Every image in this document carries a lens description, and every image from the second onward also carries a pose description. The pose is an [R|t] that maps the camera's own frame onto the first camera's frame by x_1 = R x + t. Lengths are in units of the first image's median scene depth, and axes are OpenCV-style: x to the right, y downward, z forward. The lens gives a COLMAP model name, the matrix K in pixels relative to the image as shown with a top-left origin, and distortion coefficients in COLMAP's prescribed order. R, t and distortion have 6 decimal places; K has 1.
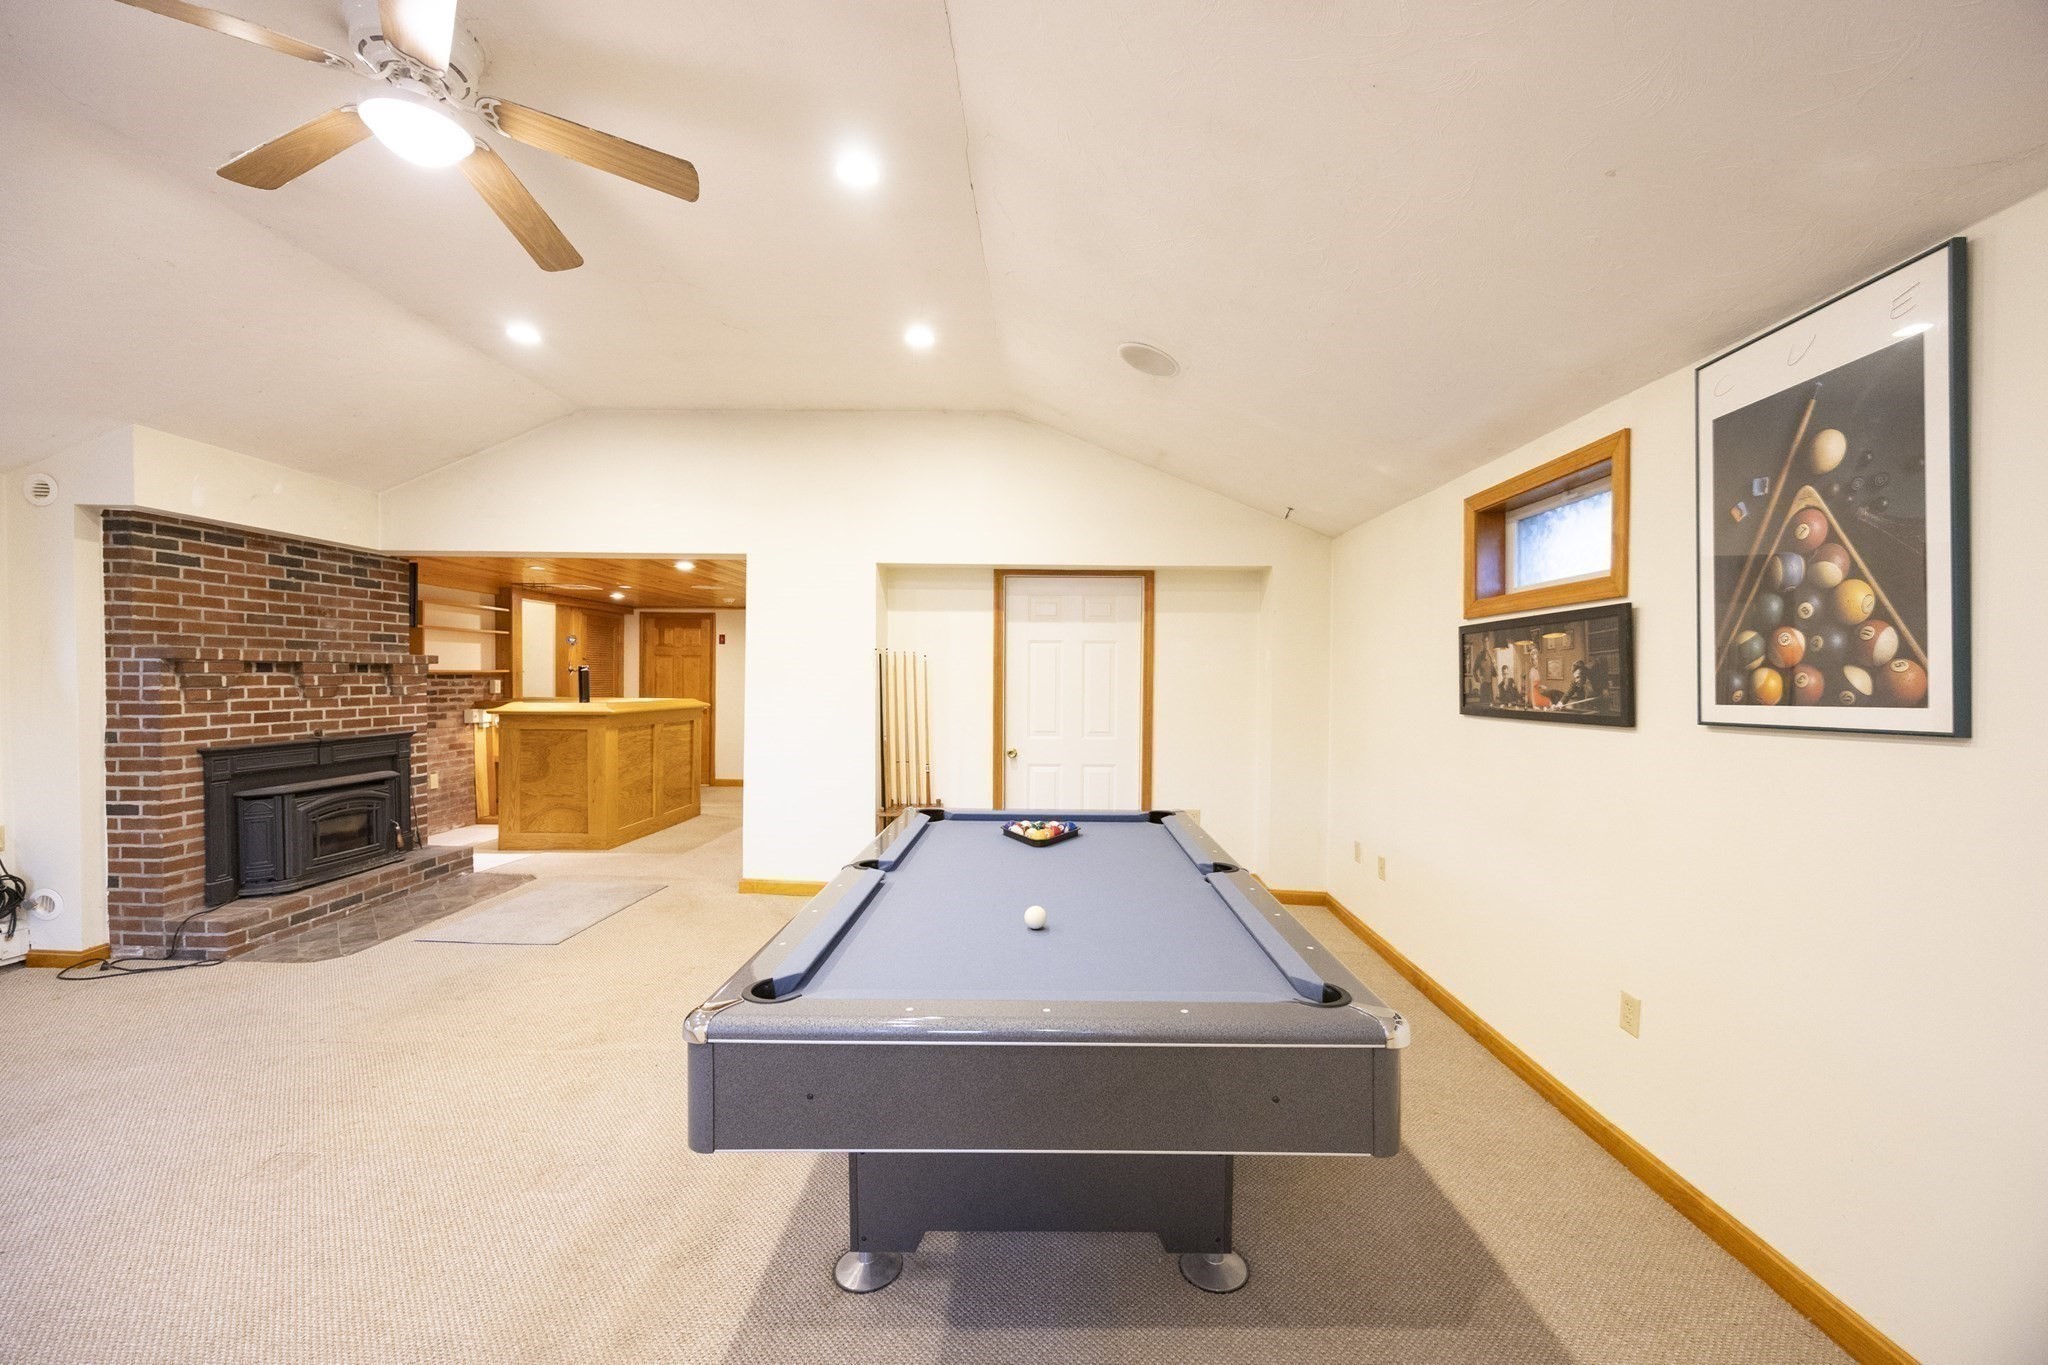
lens RADIAL K [[786.8, 0, 1037.8], [0, 786.8, 685.0], [0, 0, 1]] dist [-0.003171, -0.000009]
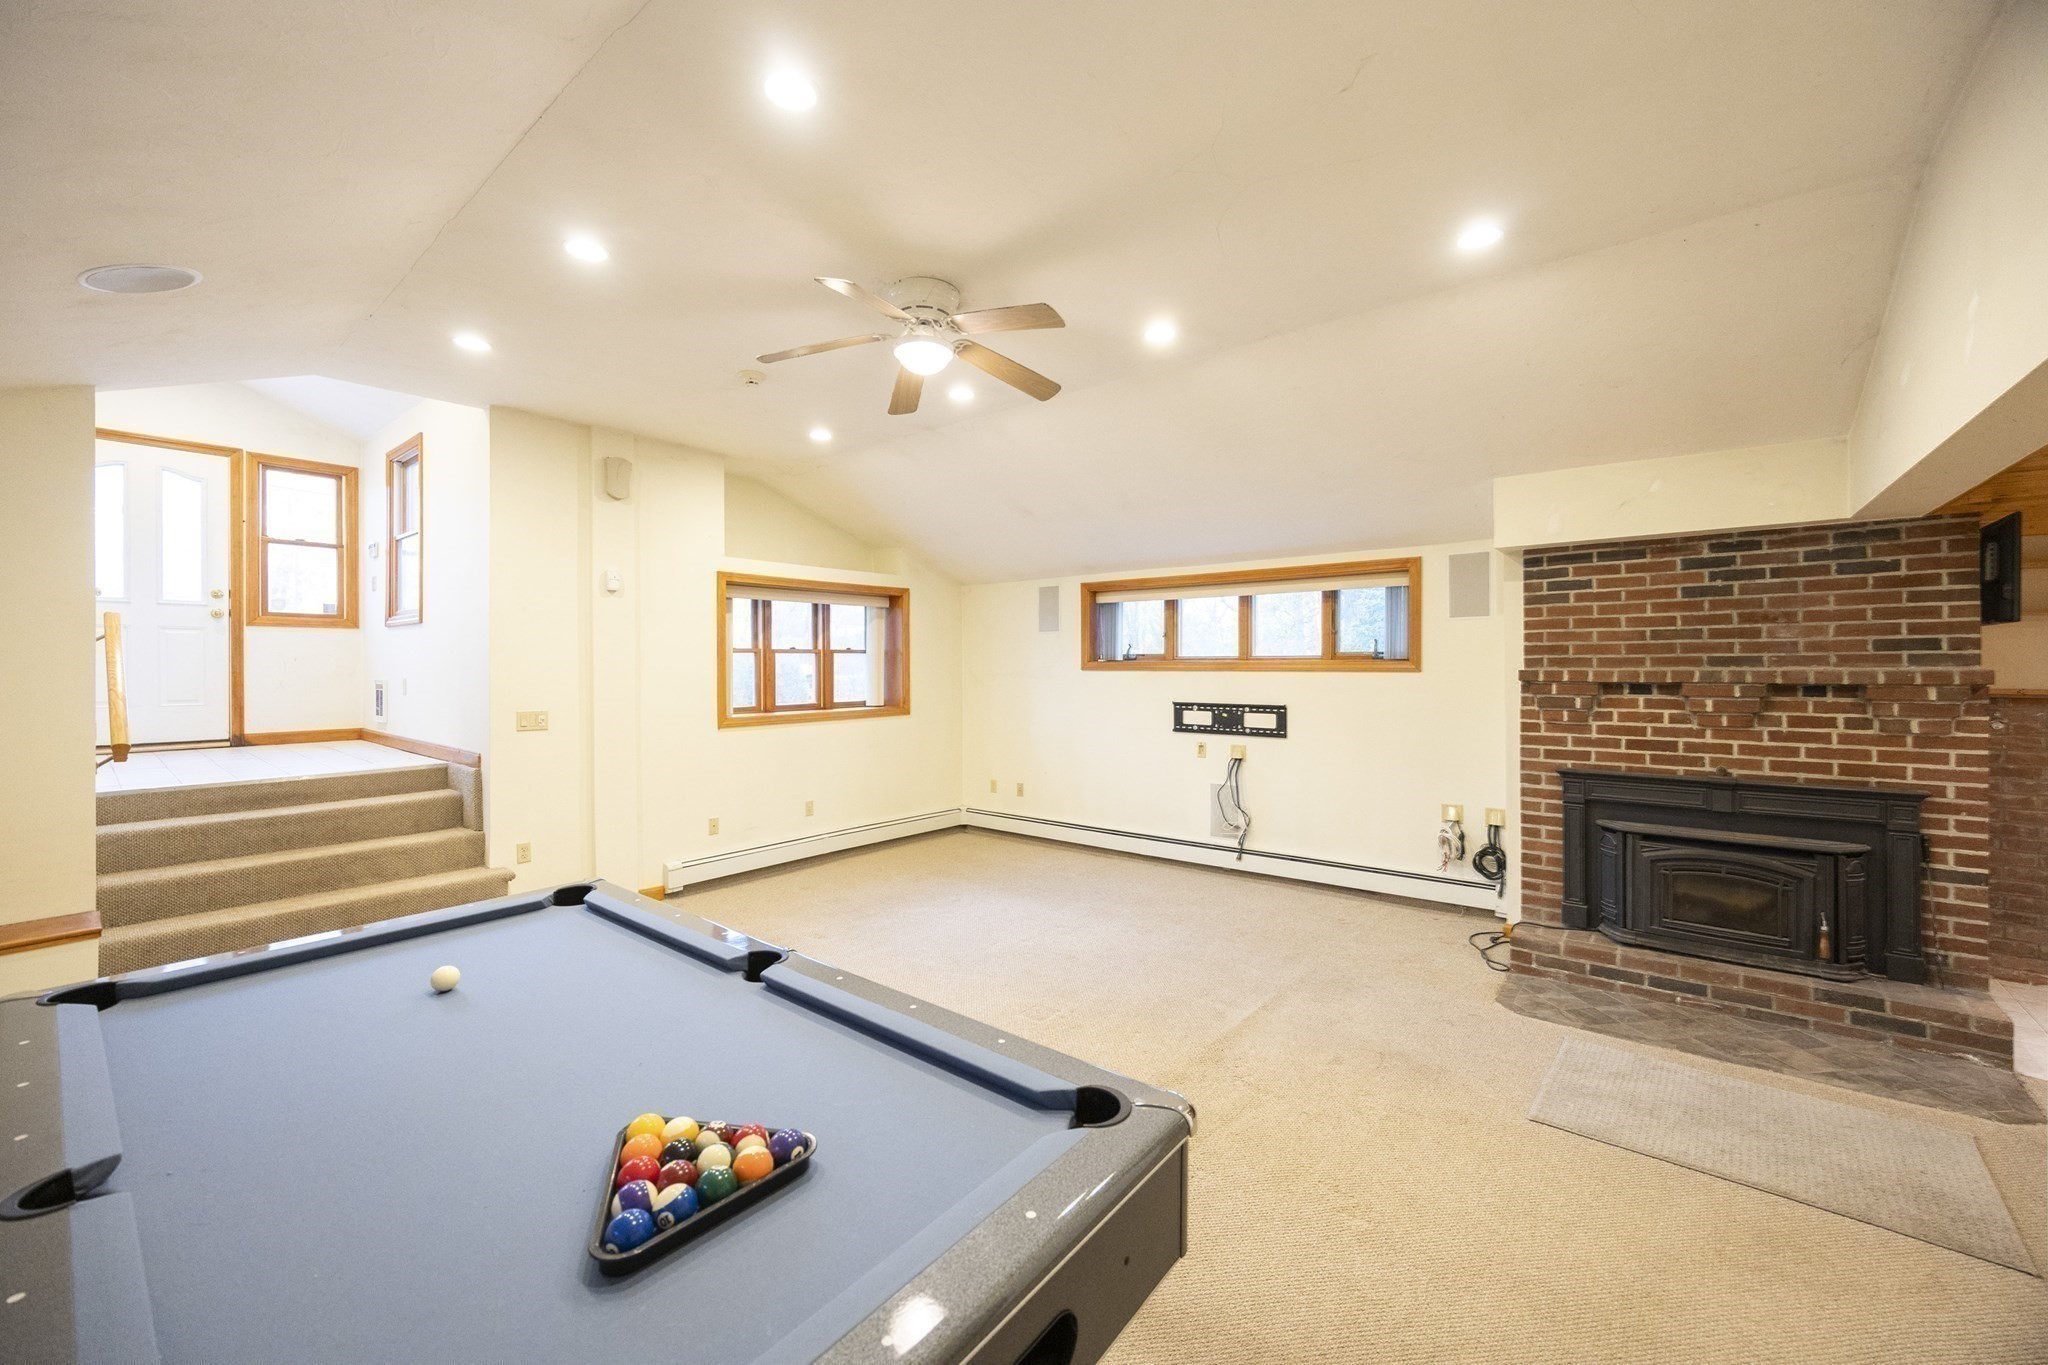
lens RADIAL K [[786.8, 0, 1028.2], [0, 786.8, 663.8], [0, 0, 1]] dist [-0.003171, -0.000009]
pose [[-0.624743, -0.010726, -0.780756, 0.162573], [-0.012008, 0.999919, -0.004128, -0.040328], [0.780738, 0.006796, -0.624822, 1.040490]]
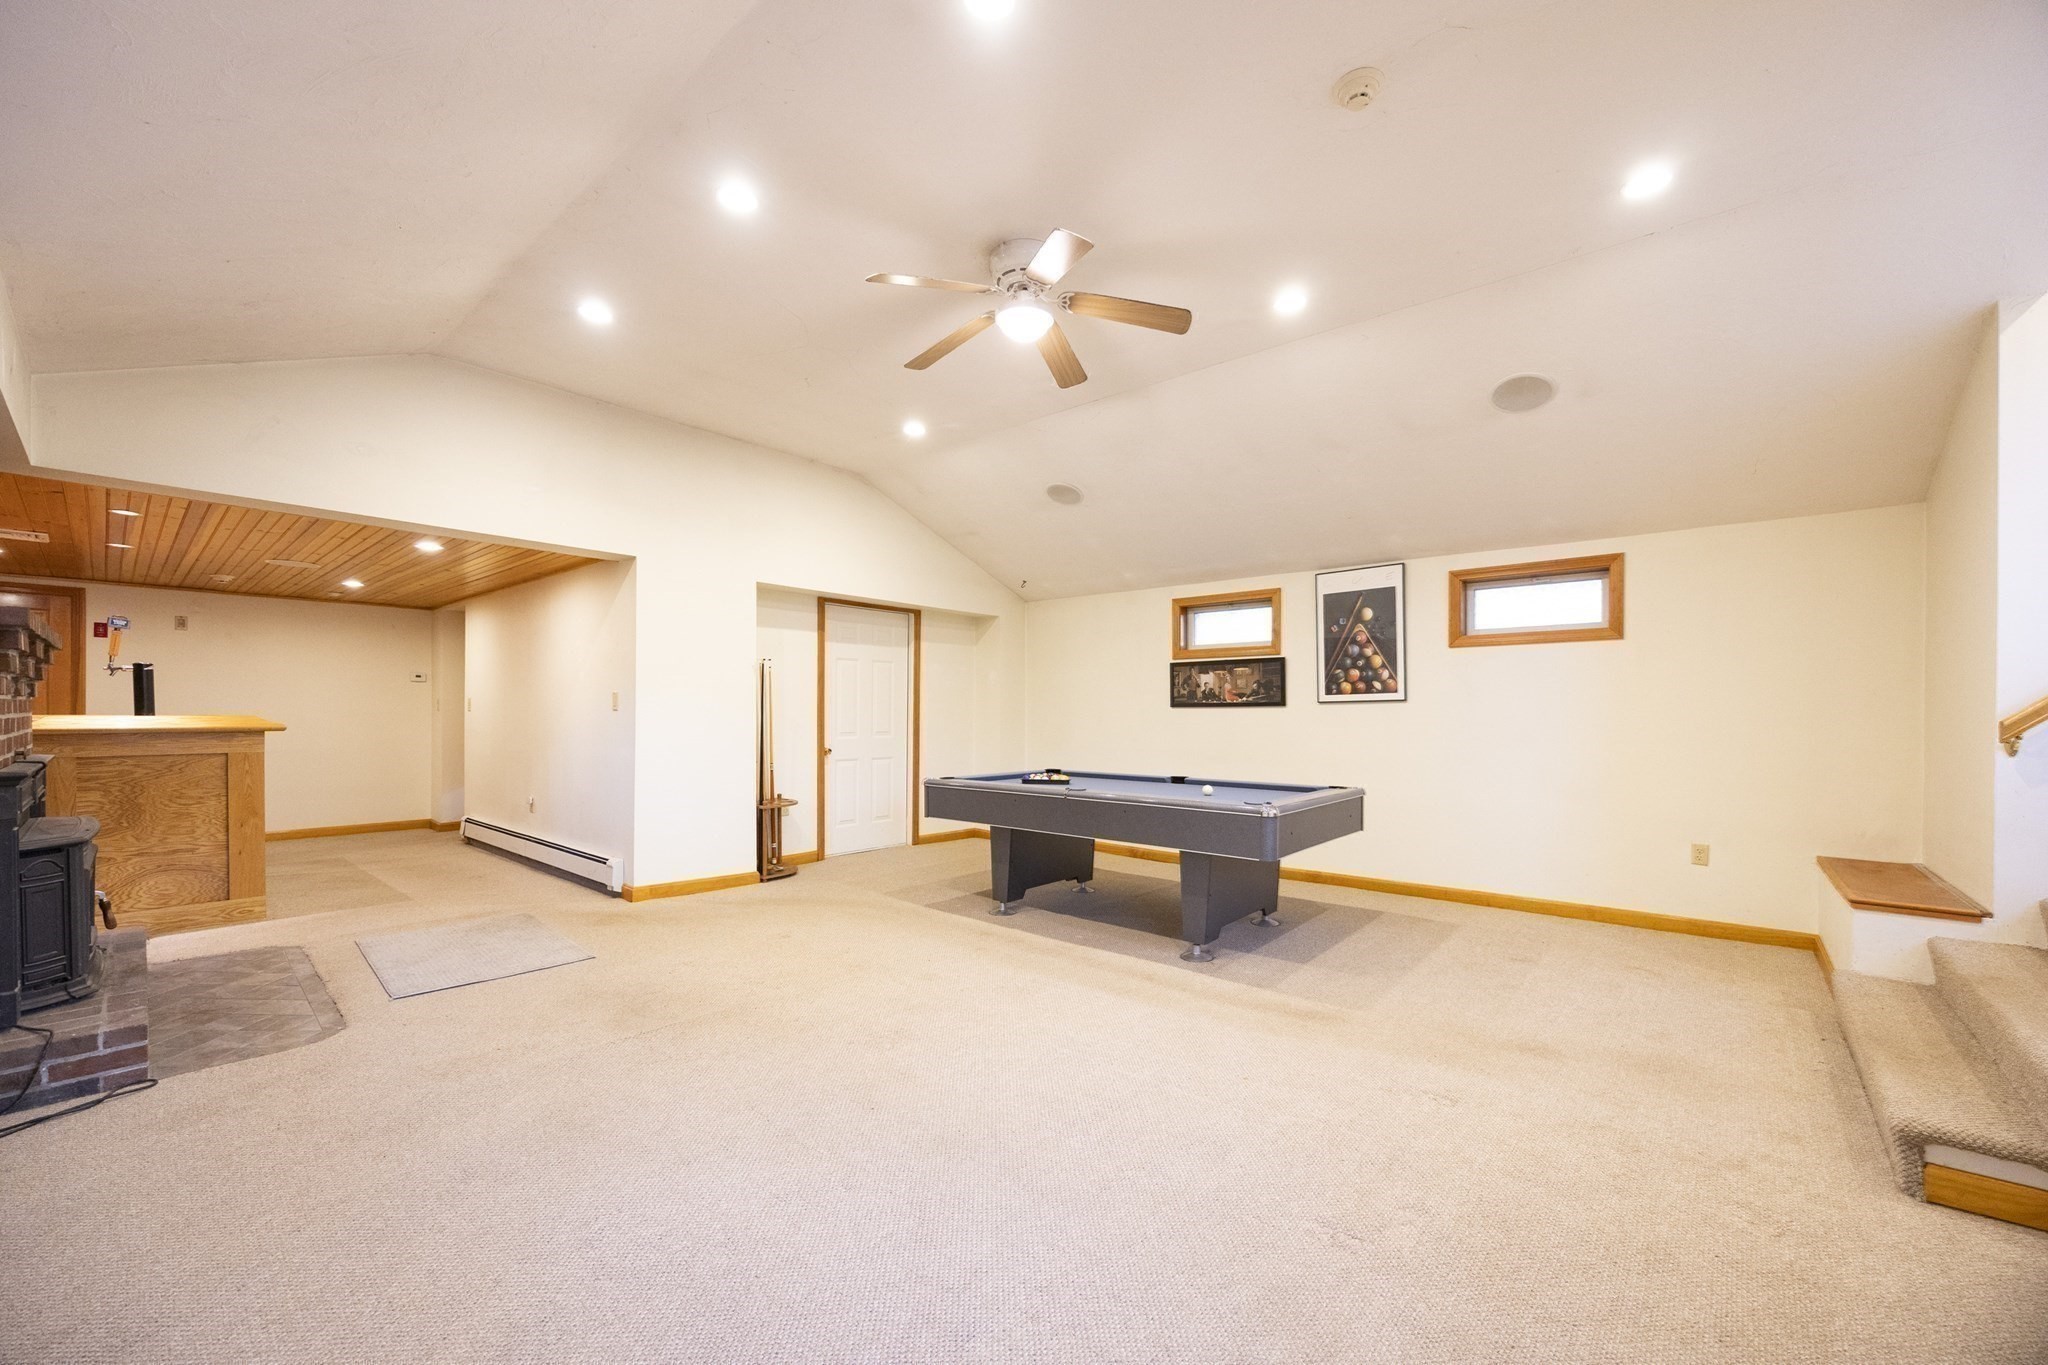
lens RADIAL K [[786.8, 0, 1016.2], [0, 786.8, 717.3], [0, 0, 1]] dist [-0.003171, -0.000009]
pose [[0.650689, -0.009030, 0.759291, -0.958560], [0.007264, 0.999958, 0.005668, 0.038394], [-0.759310, 0.001827, 0.650727, -0.000174]]
